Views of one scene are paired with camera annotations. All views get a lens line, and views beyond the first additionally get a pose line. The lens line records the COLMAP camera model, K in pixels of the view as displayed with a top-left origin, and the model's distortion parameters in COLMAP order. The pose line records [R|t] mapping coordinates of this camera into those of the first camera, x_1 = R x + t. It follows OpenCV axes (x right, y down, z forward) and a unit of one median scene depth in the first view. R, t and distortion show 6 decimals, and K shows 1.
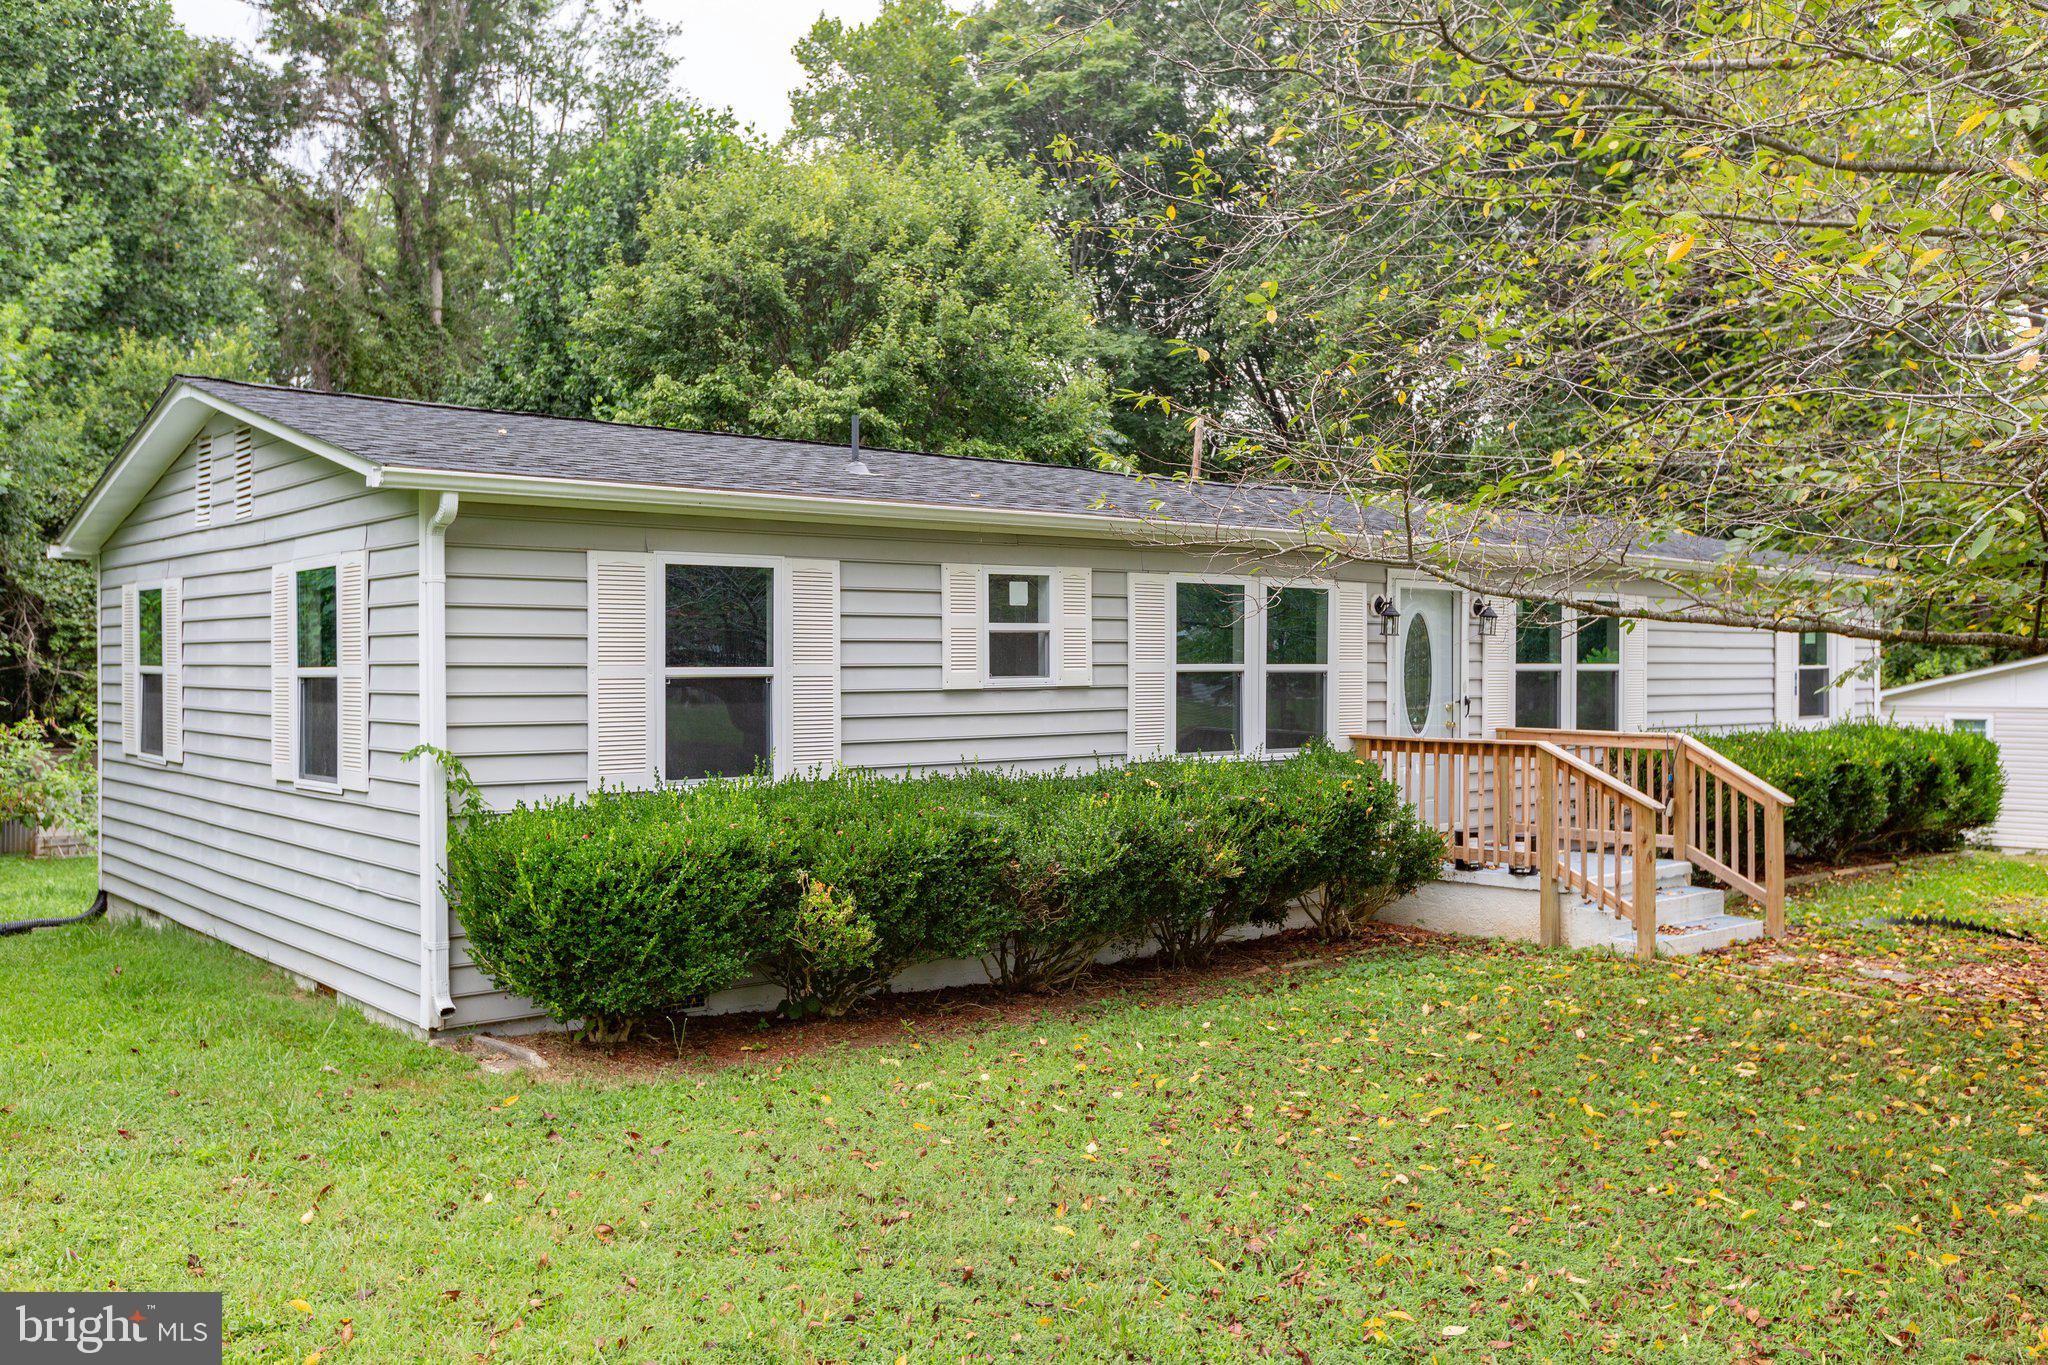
lens RADIAL K [[1714.3, 0, 1024.0], [0, 1714.3, 682.5], [0, 0, 1]] dist [0.001409, 0.003289]
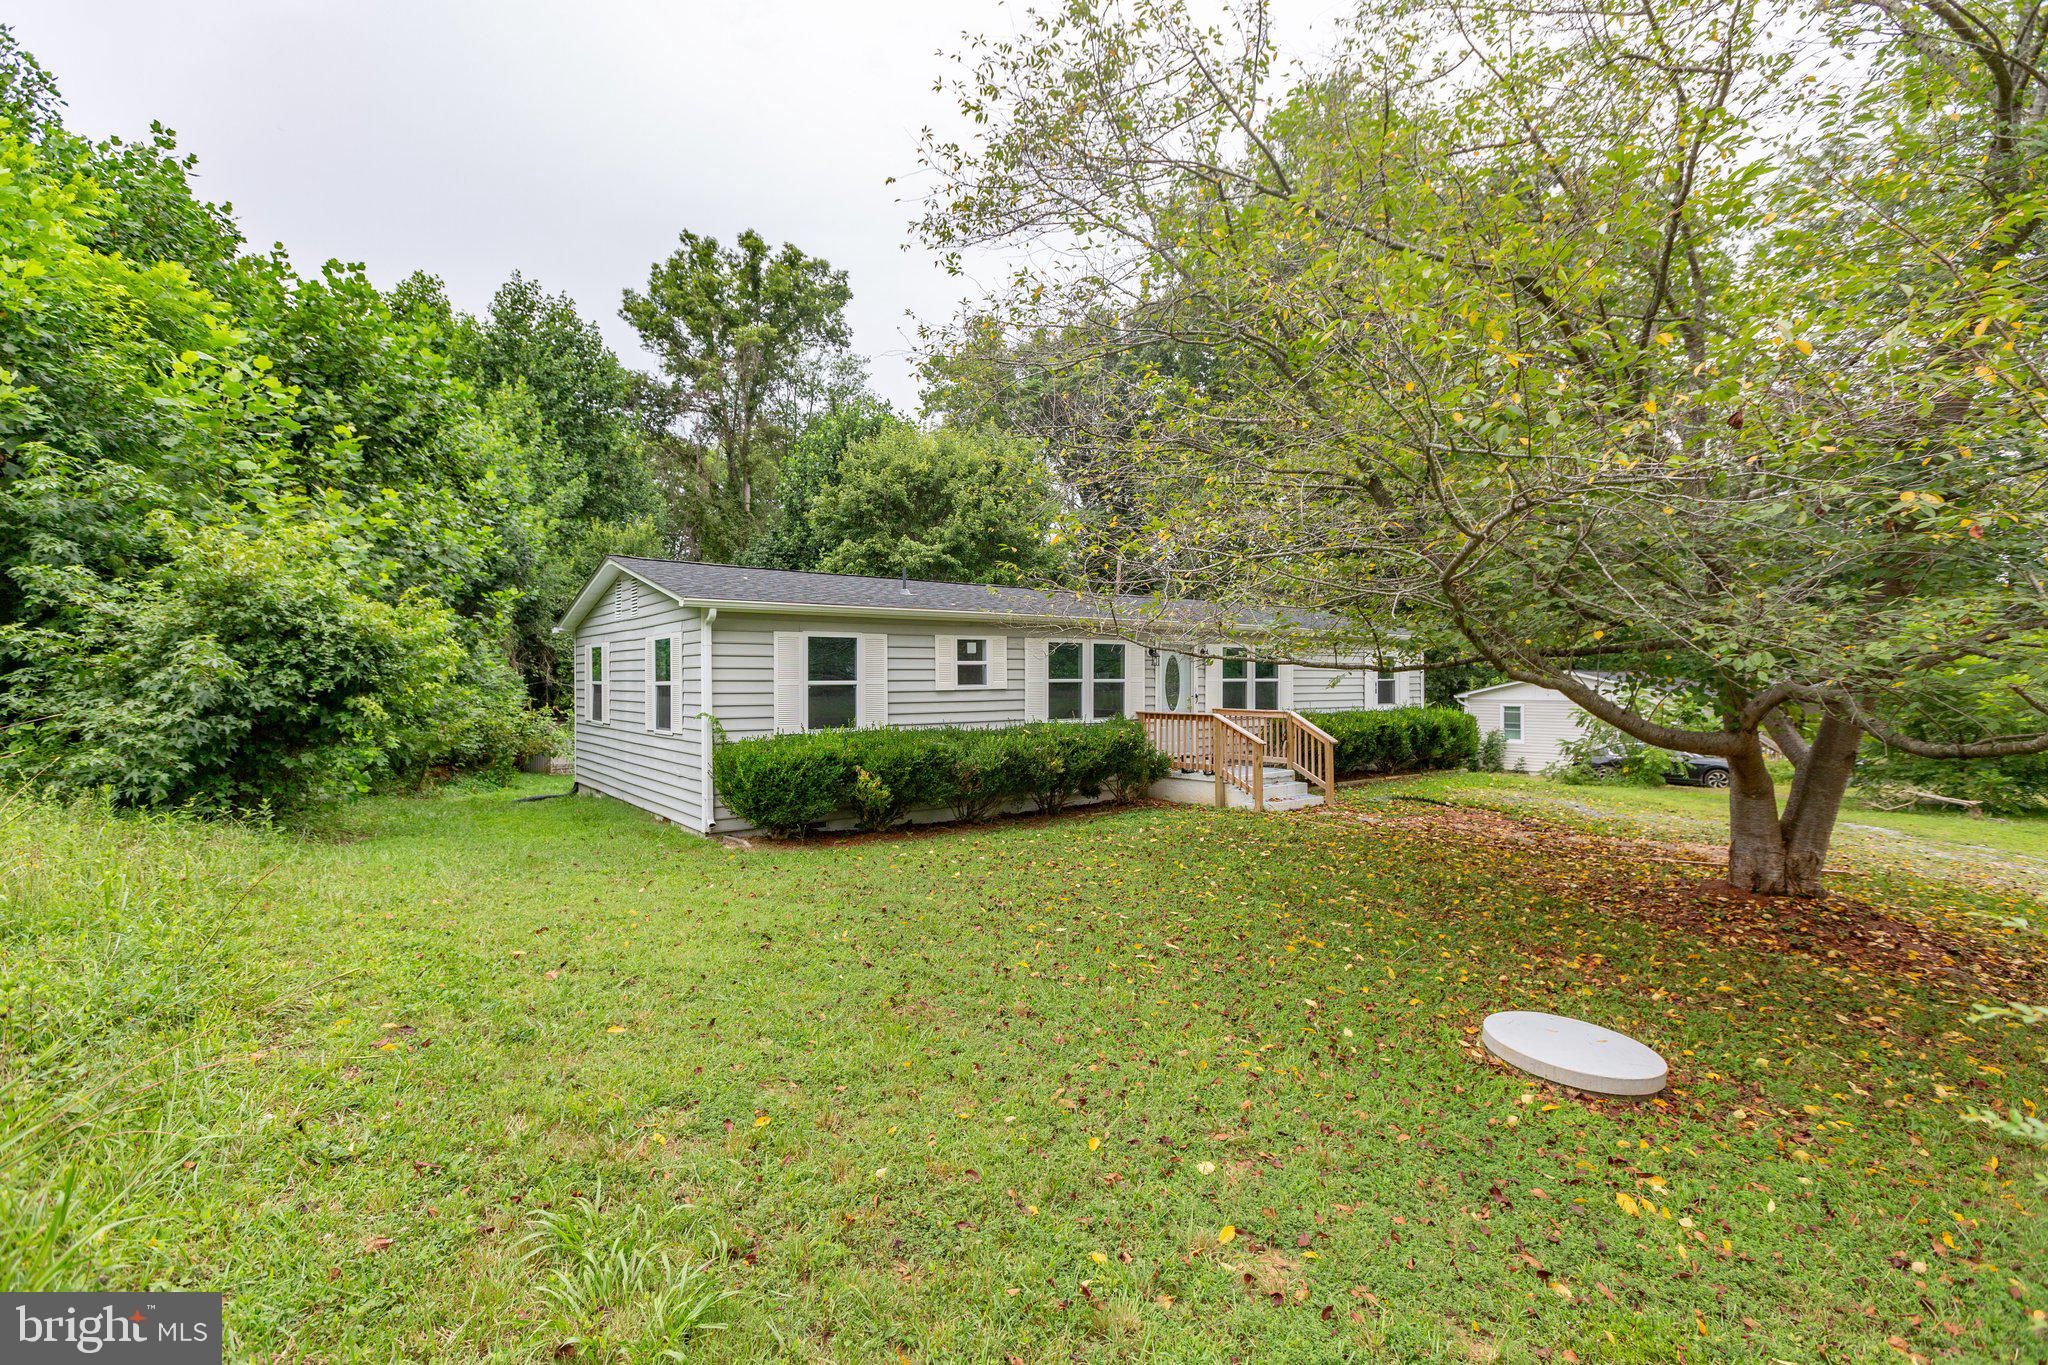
lens RADIAL K [[908.6, 0, 1024.0], [0, 908.6, 682.5], [0, 0, 1]] dist [-0.001029, -0.000100]
pose [[0.998989, -0.002777, -0.044876, 0.100827], [0.002421, 0.999965, -0.007969, 0.002792], [0.044896, 0.007852, 0.998961, -0.160093]]
